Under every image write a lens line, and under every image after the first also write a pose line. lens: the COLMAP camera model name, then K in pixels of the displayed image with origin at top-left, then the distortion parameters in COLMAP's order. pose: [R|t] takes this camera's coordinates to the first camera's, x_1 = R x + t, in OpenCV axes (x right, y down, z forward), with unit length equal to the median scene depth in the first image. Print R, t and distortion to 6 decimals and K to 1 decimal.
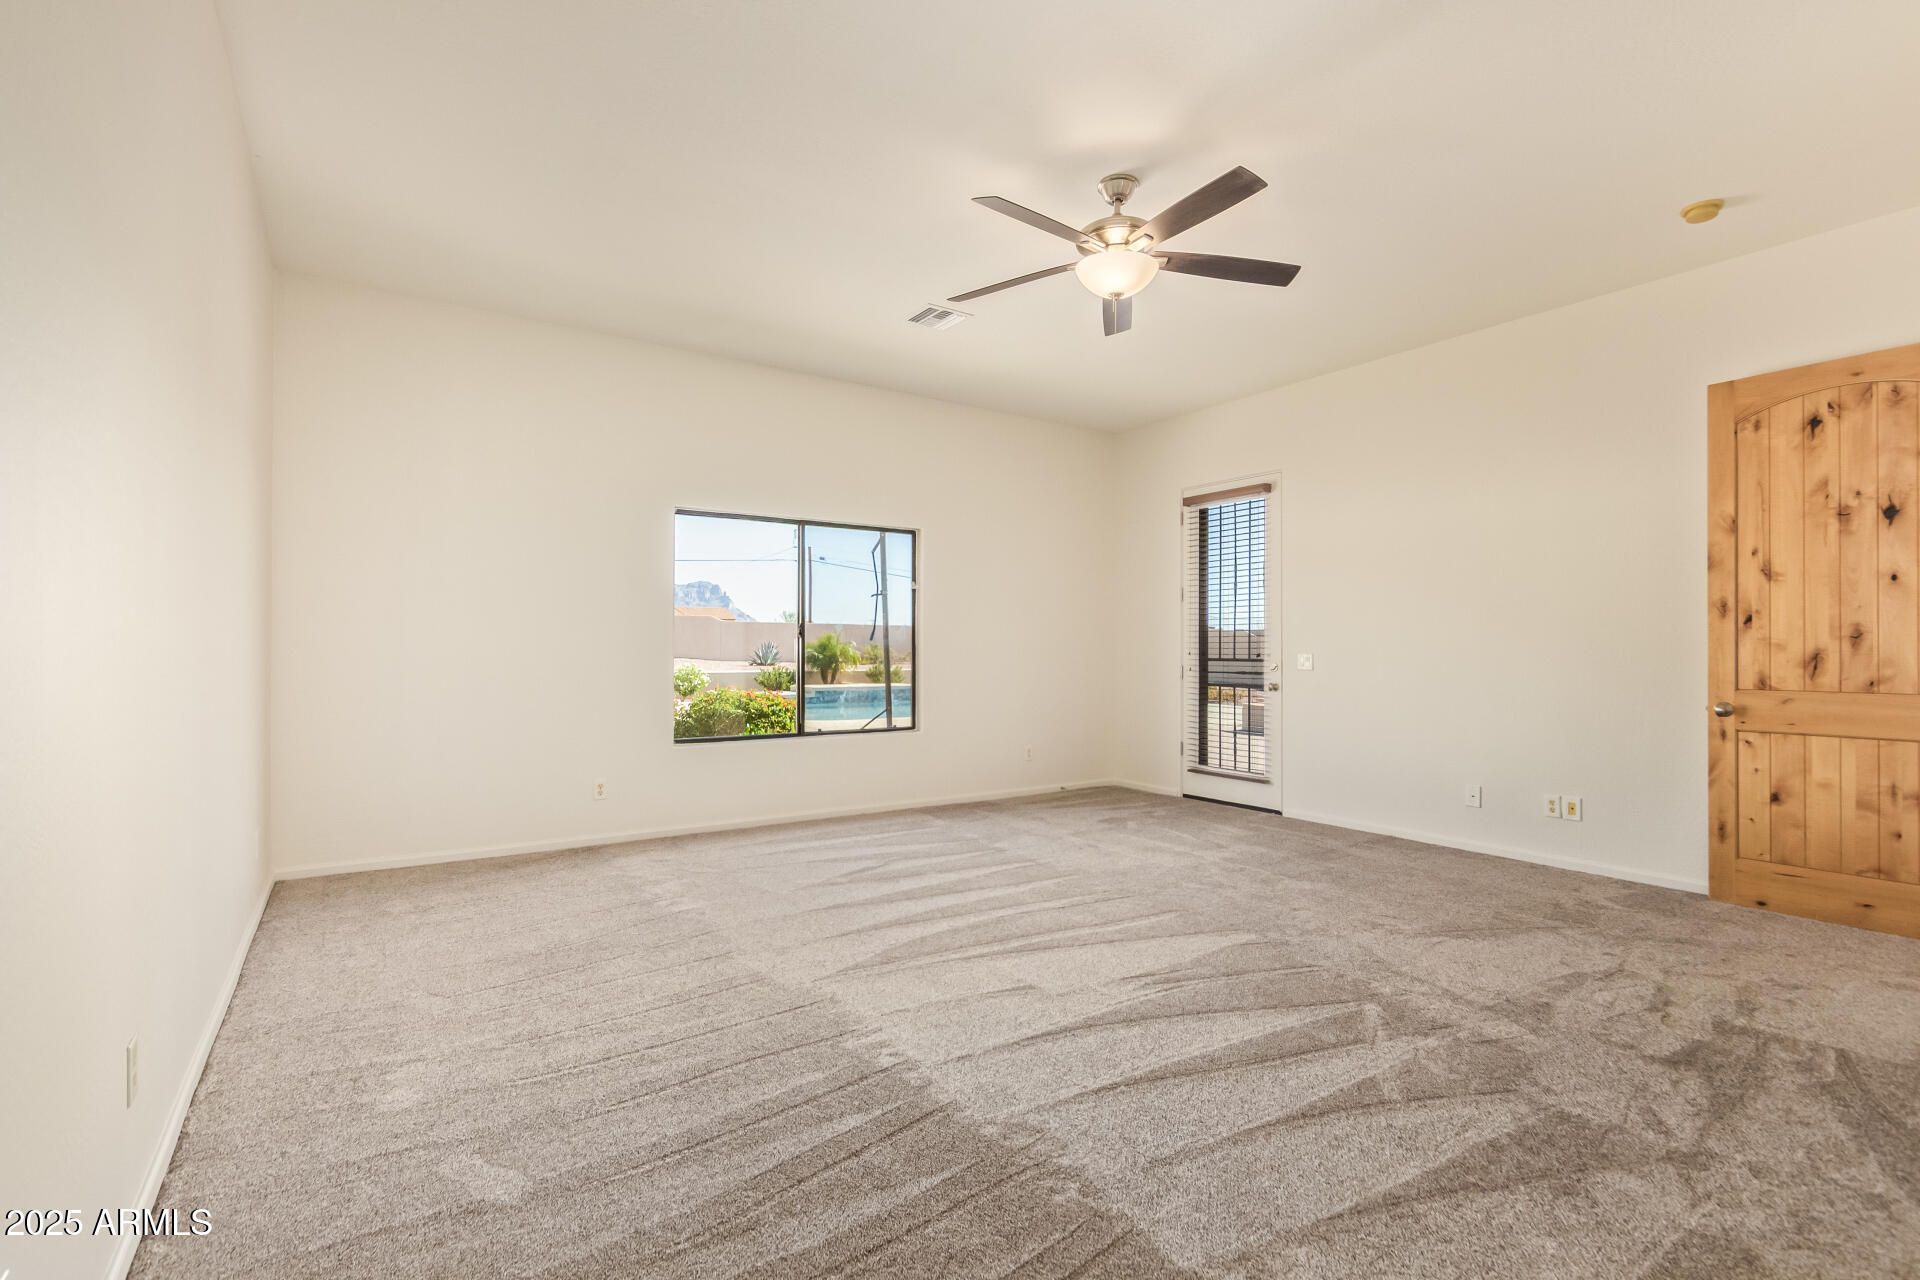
lens RADIAL K [[882.5, 0, 965.5], [0, 882.5, 642.8], [0, 0, 1]] dist [0.004576, -0.002697]
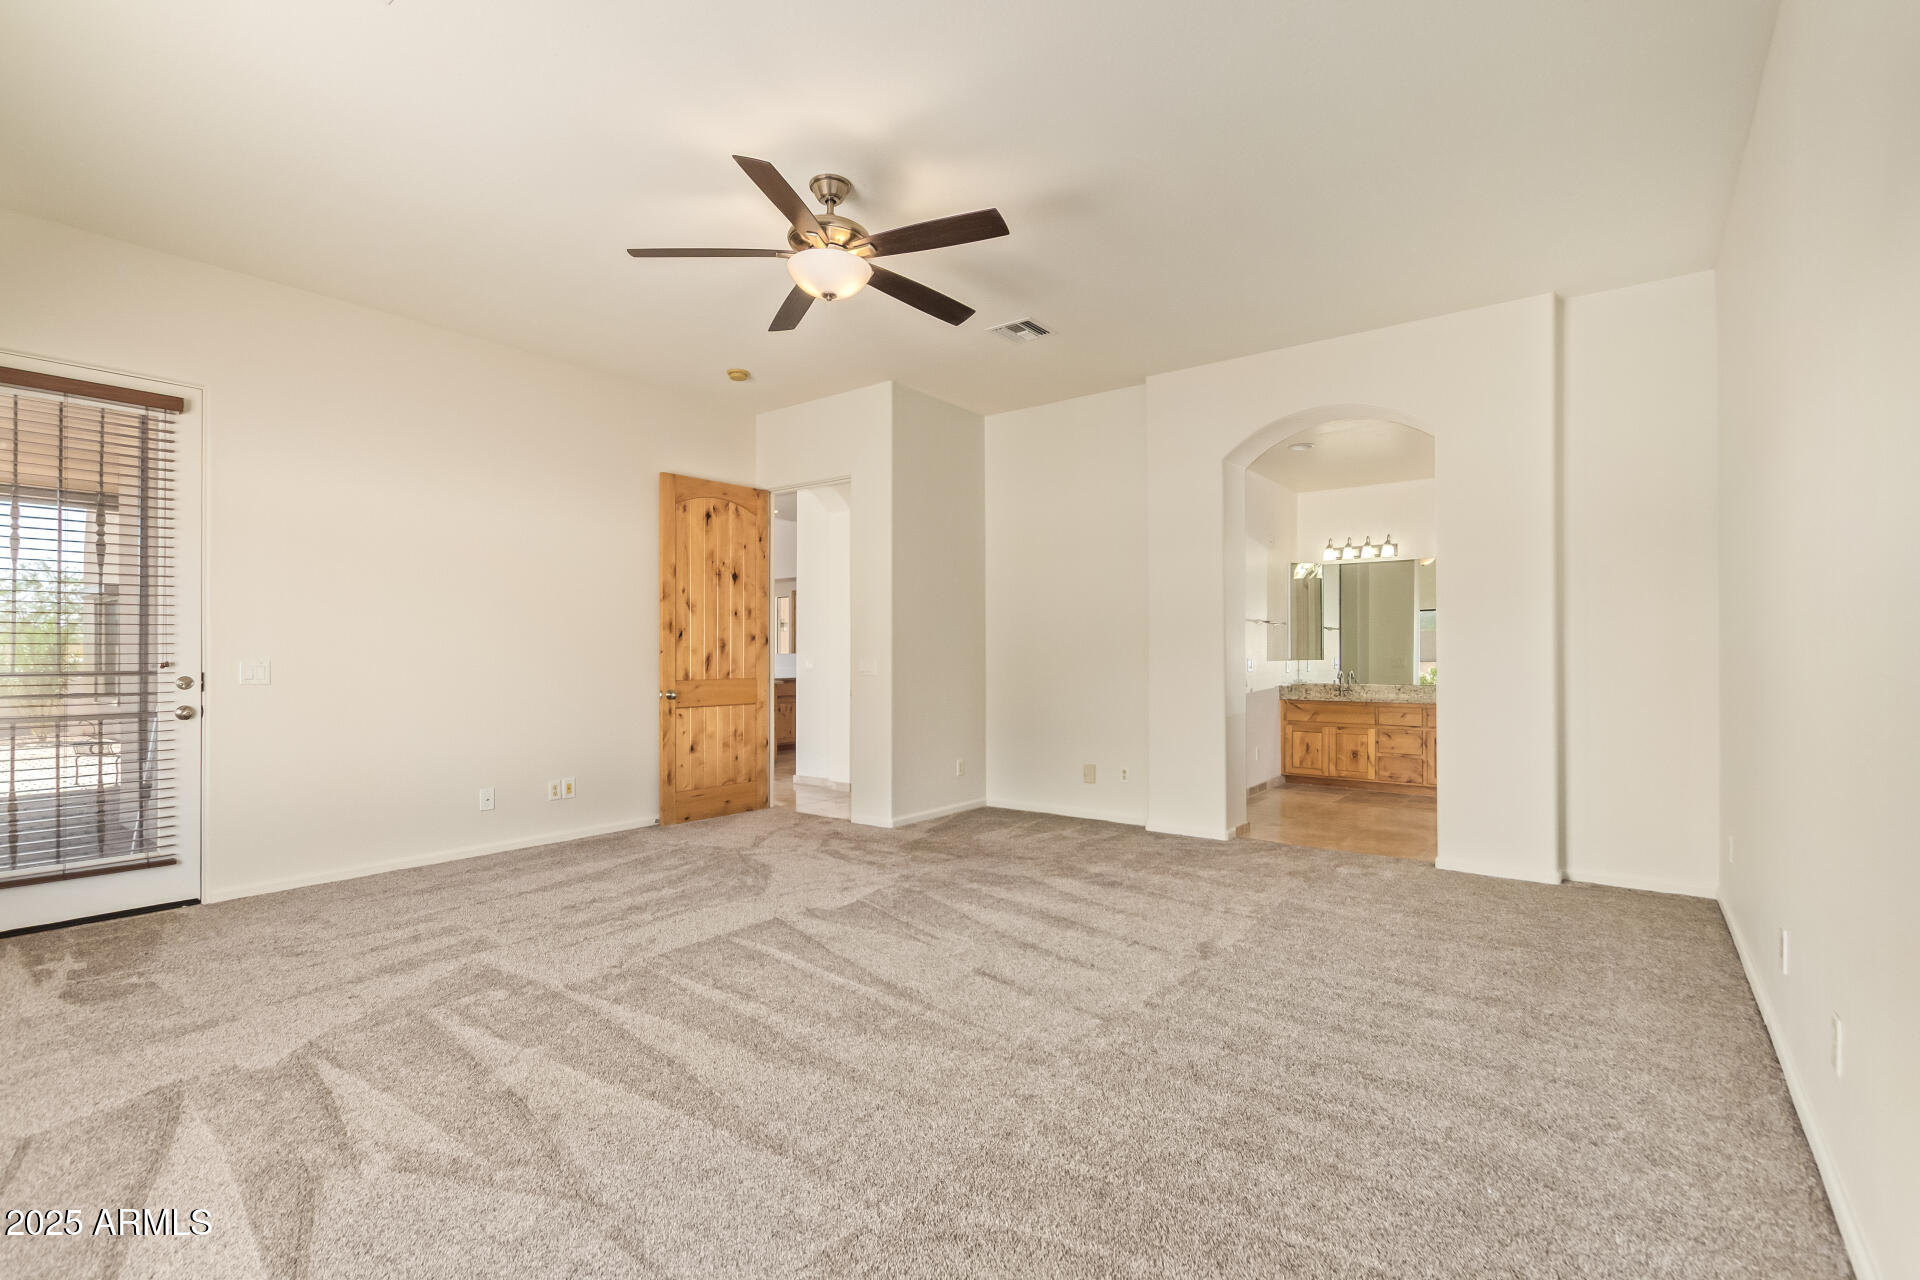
lens RADIAL K [[882.5, 0, 966.1], [0, 882.5, 648.1], [0, 0, 1]] dist [0.004576, -0.002697]
pose [[-0.325018, 0.002864, 0.945704, -0.712358], [-0.008384, 0.999947, -0.005910, 0.001822], [-0.945671, -0.009849, -0.324977, 1.035596]]
